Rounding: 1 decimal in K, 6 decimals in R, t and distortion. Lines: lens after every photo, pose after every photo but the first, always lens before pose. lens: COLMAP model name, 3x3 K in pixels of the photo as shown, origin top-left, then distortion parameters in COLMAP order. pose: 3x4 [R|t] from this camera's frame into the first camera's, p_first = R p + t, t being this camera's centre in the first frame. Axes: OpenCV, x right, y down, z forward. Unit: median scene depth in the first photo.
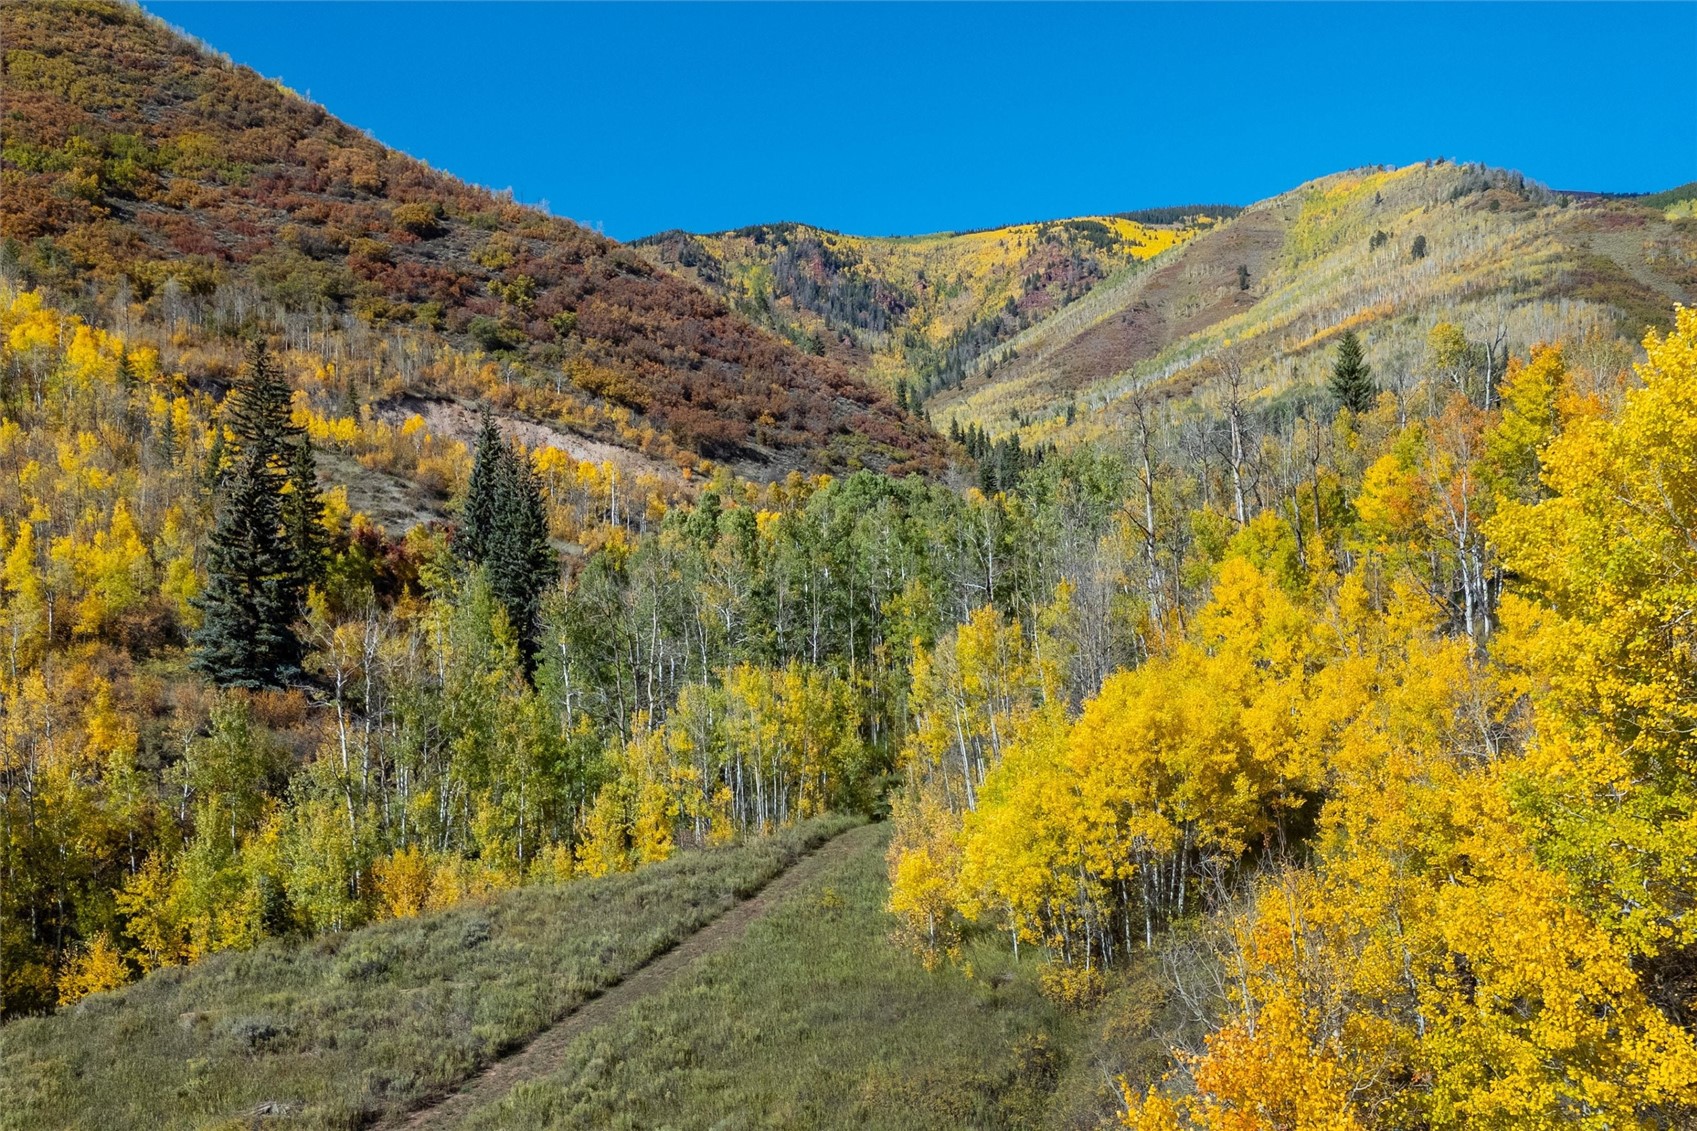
lens RADIAL K [[1490.1, 0, 816.3], [0, 1490.1, 567.6], [0, 0, 1]] dist [0.103039, -0.123846]
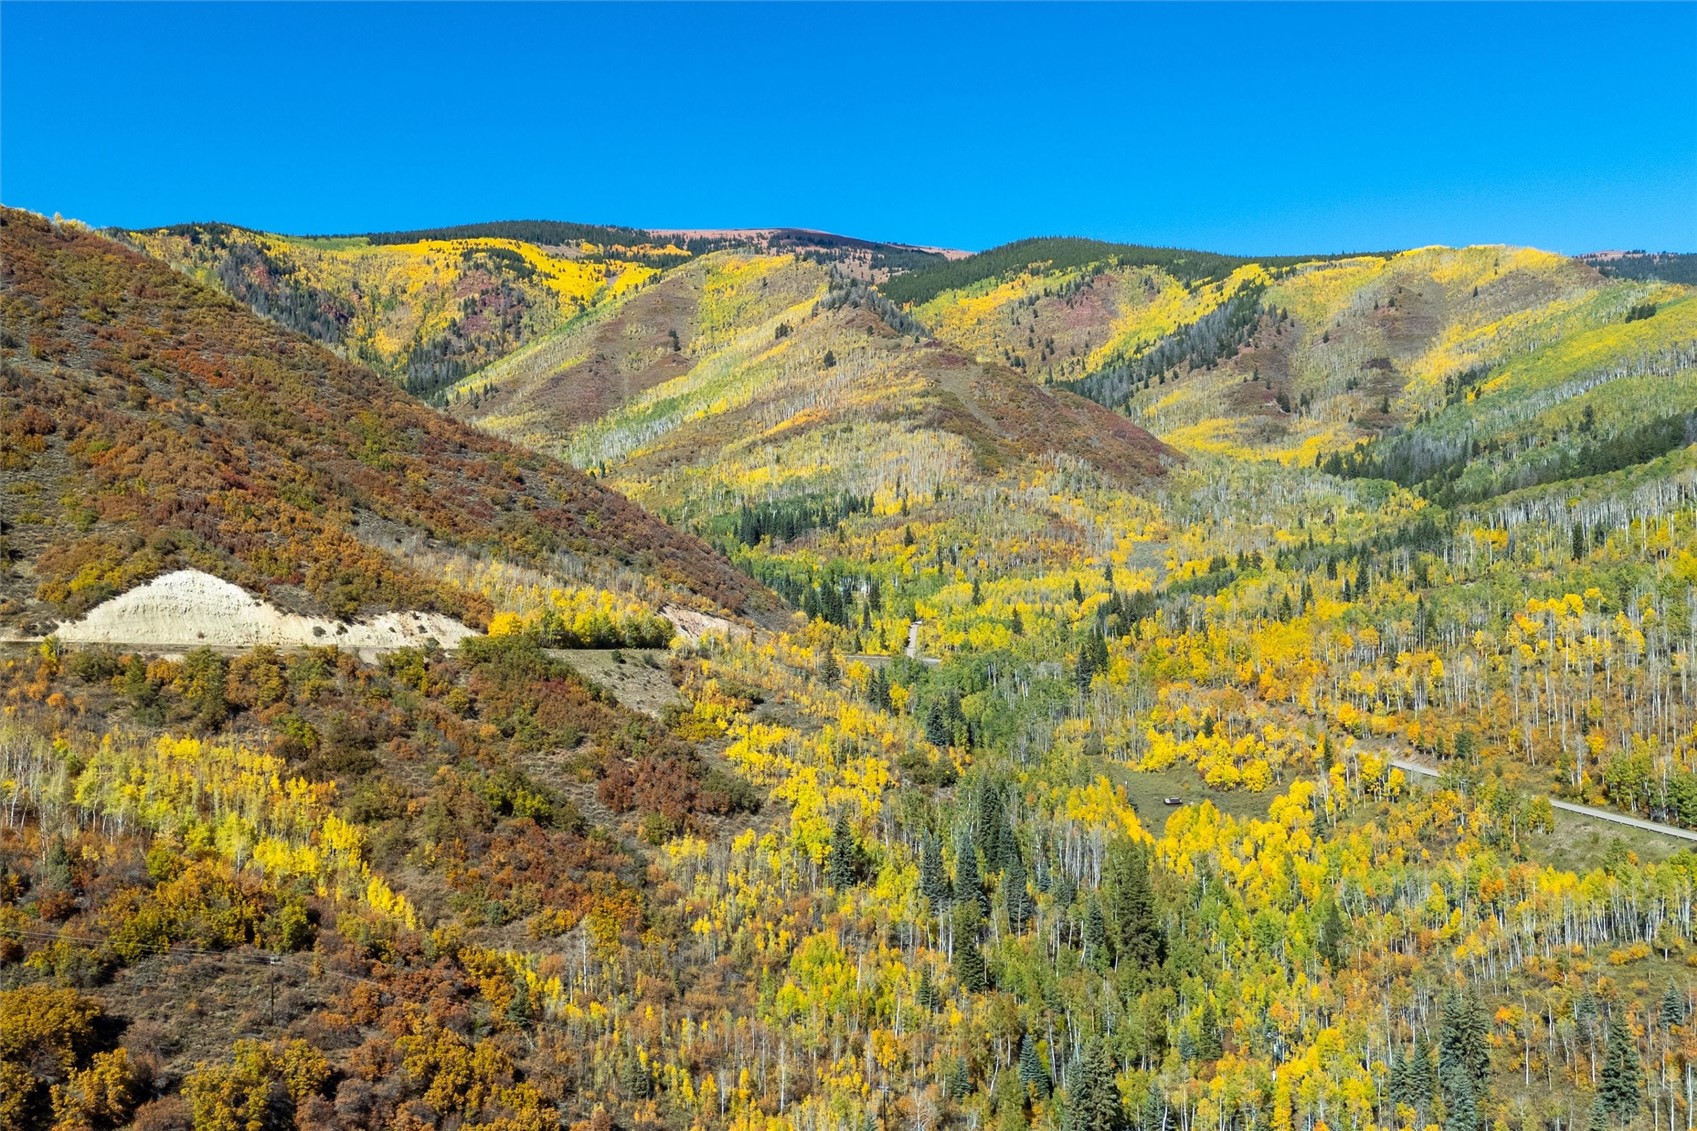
lens RADIAL K [[1458.5, 0, 847.3], [0, 1458.5, 573.6], [0, 0, 1]] dist [0.045676, -0.015098]
pose [[0.887278, -0.012344, 0.461070, -0.245082], [-0.004454, 0.999366, 0.035328, -0.057365], [-0.461214, -0.033400, 0.886660, -0.270198]]
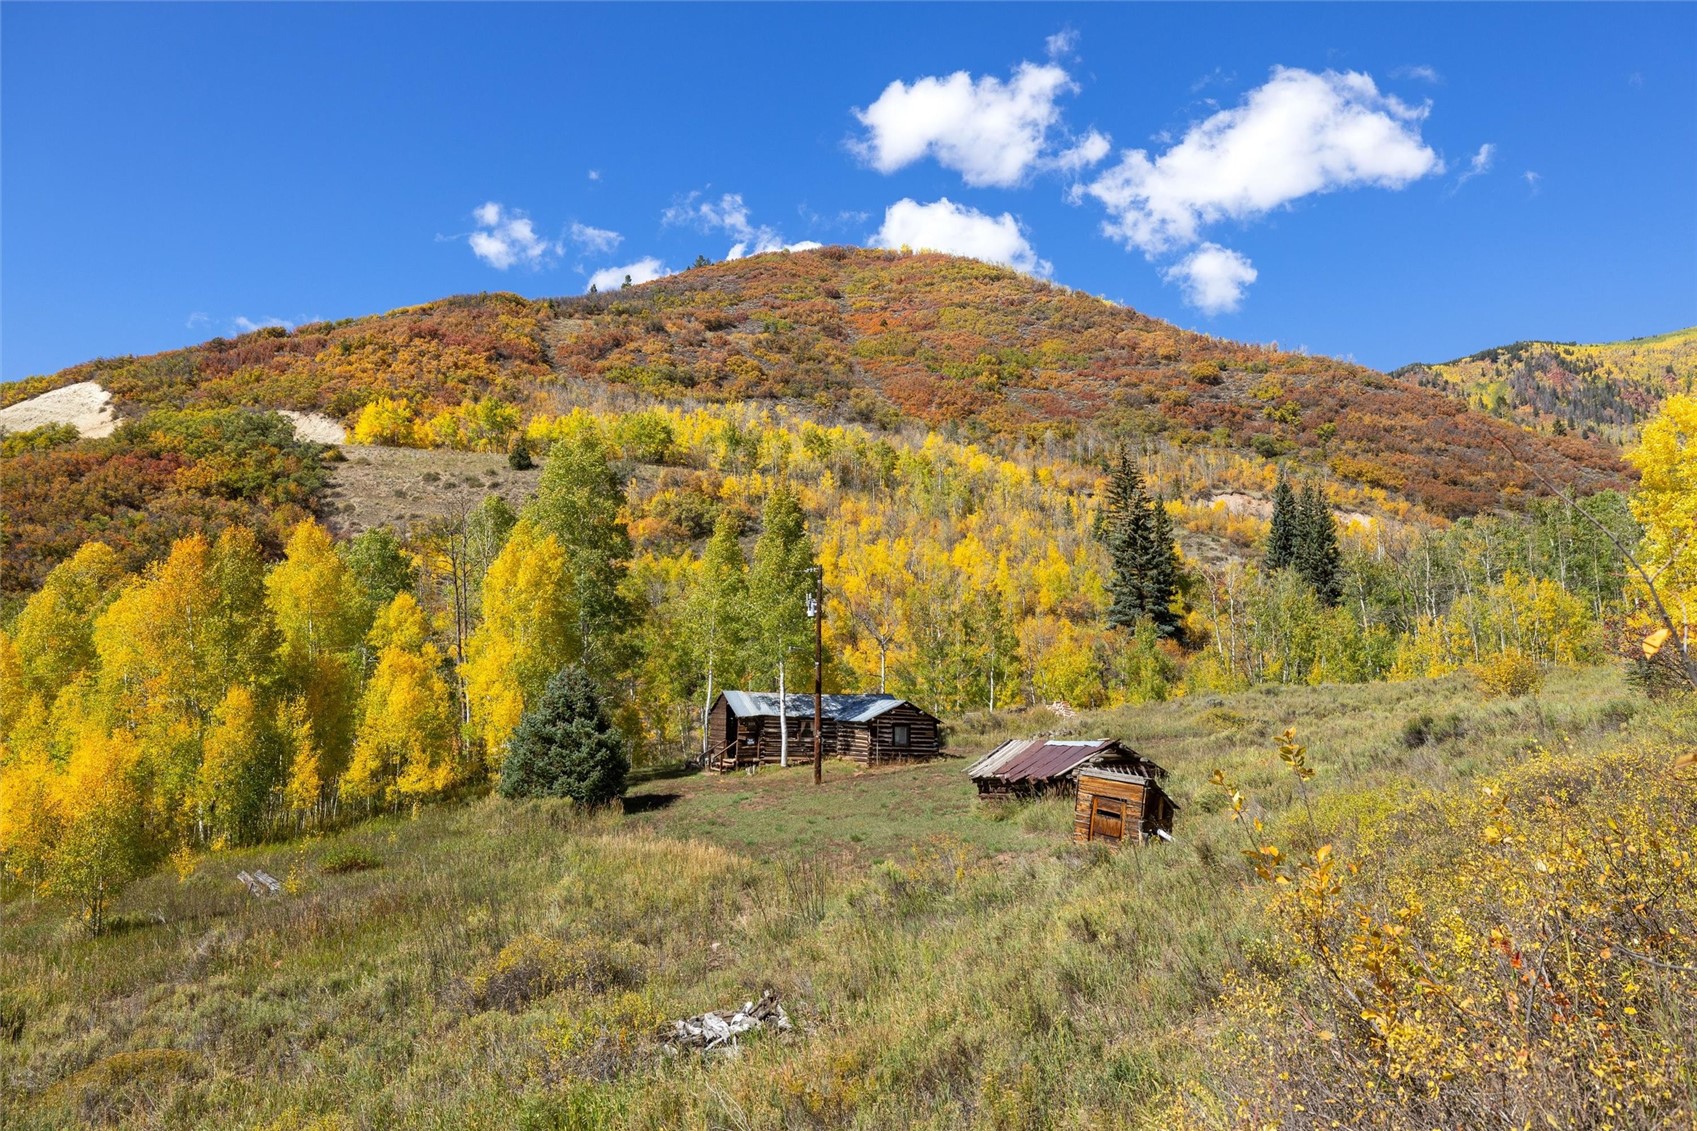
lens RADIAL K [[1169.6, 0, 848.8], [0, 1169.6, 557.4], [0, 0, 1]] dist [-0.000189, -0.003834]
pose [[0.849190, -0.068279, -0.523655, 0.000496], [0.021982, 0.995317, -0.094130, 0.009130], [0.527630, 0.068423, 0.846714, -0.016999]]
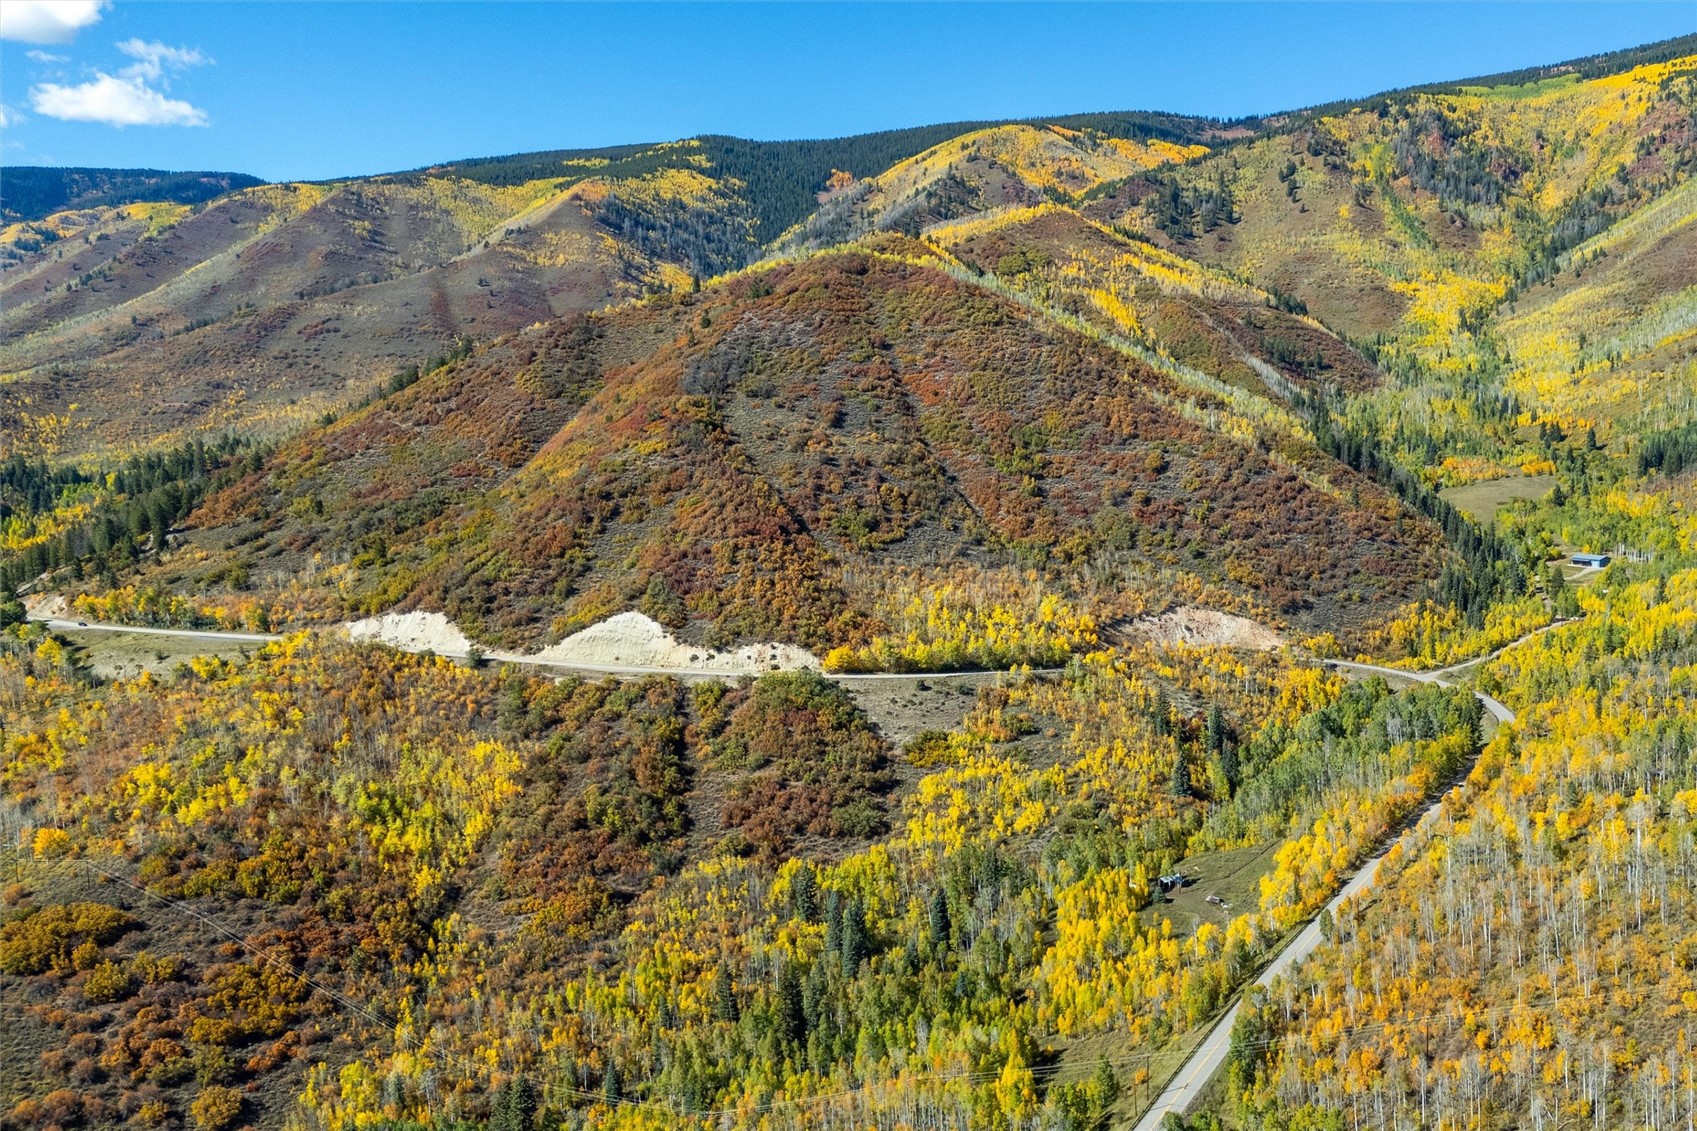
lens RADIAL K [[1487.6, 0, 1031.4], [0, 1487.6, 567.5], [0, 0, 1]] dist [0.036219, -0.003083]
pose [[0.961394, 0.020198, -0.274432, 0.048659], [0.022259, 0.988326, 0.150718, -0.135565], [0.274272, -0.151008, 0.949722, -0.364276]]
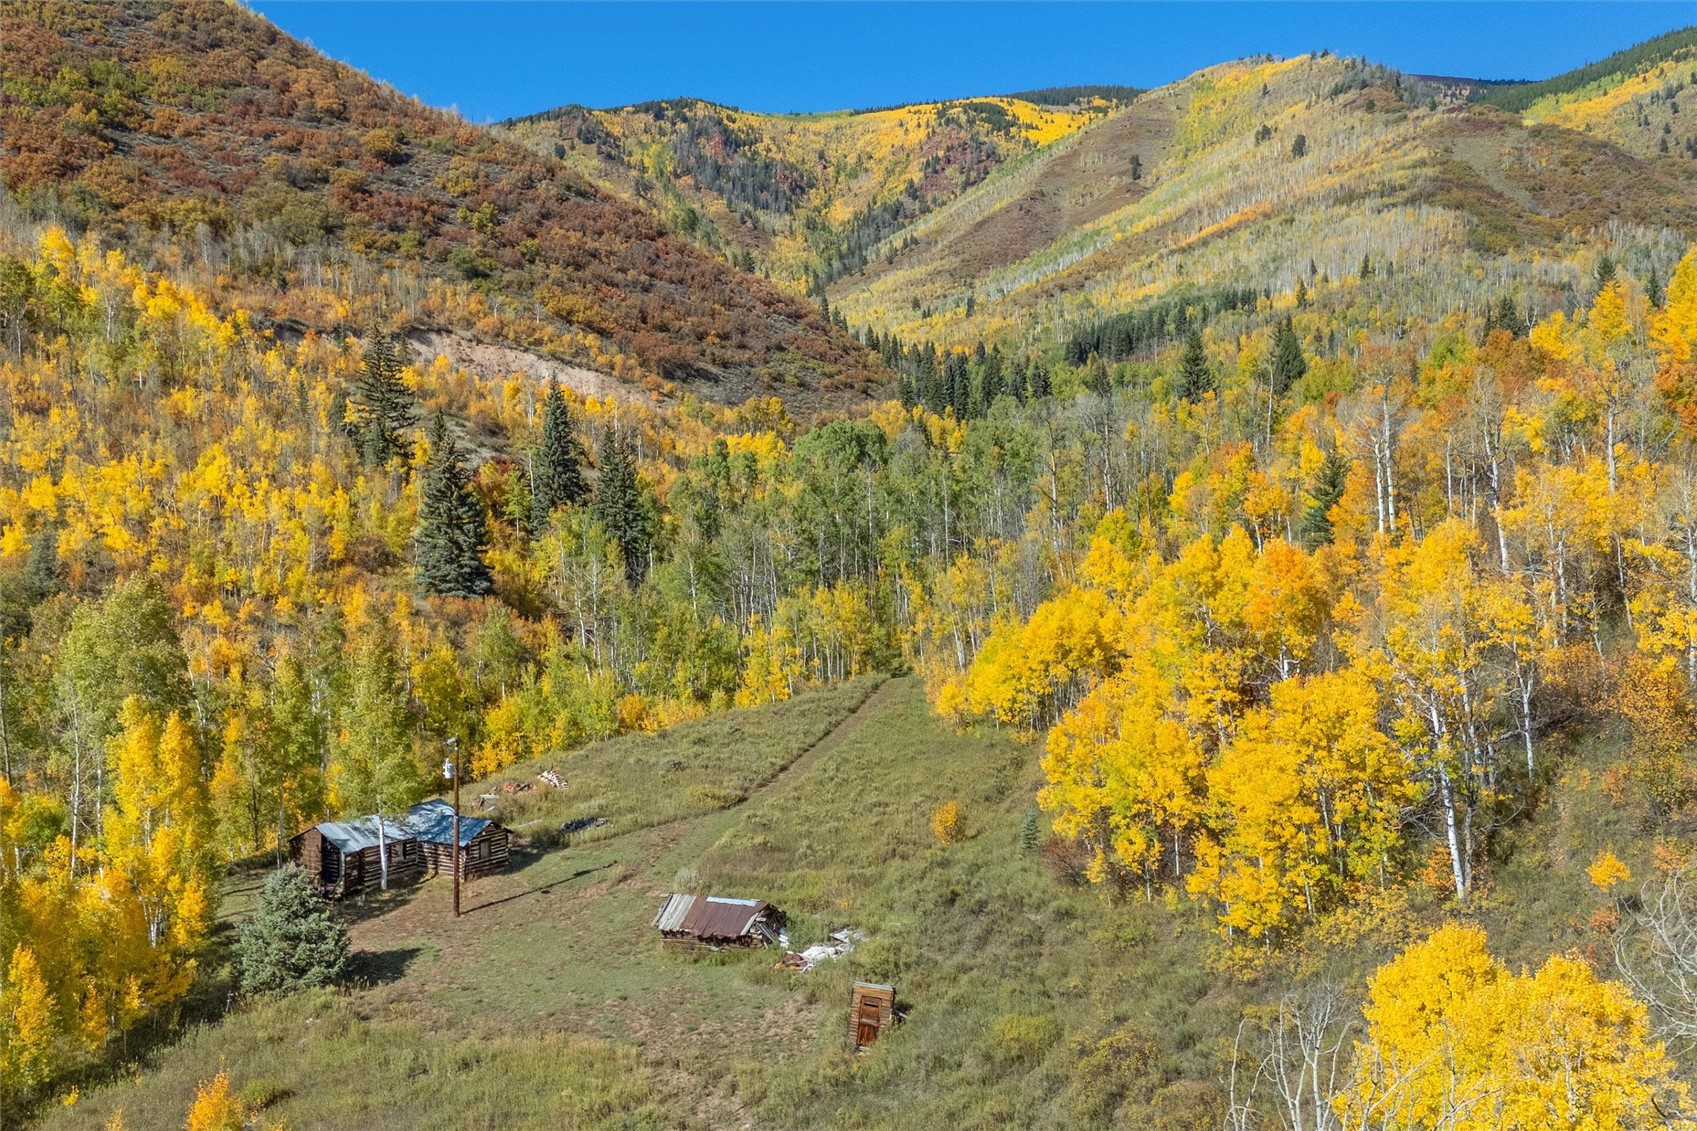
lens RADIAL K [[1490.1, 0, 816.3], [0, 1490.1, 567.6], [0, 0, 1]] dist [0.103039, -0.123846]
pose [[0.997541, -0.005453, 0.069877, -0.011118], [-0.000288, 0.996641, 0.081895, -0.006304], [-0.070089, -0.081713, 0.994188, -0.044954]]
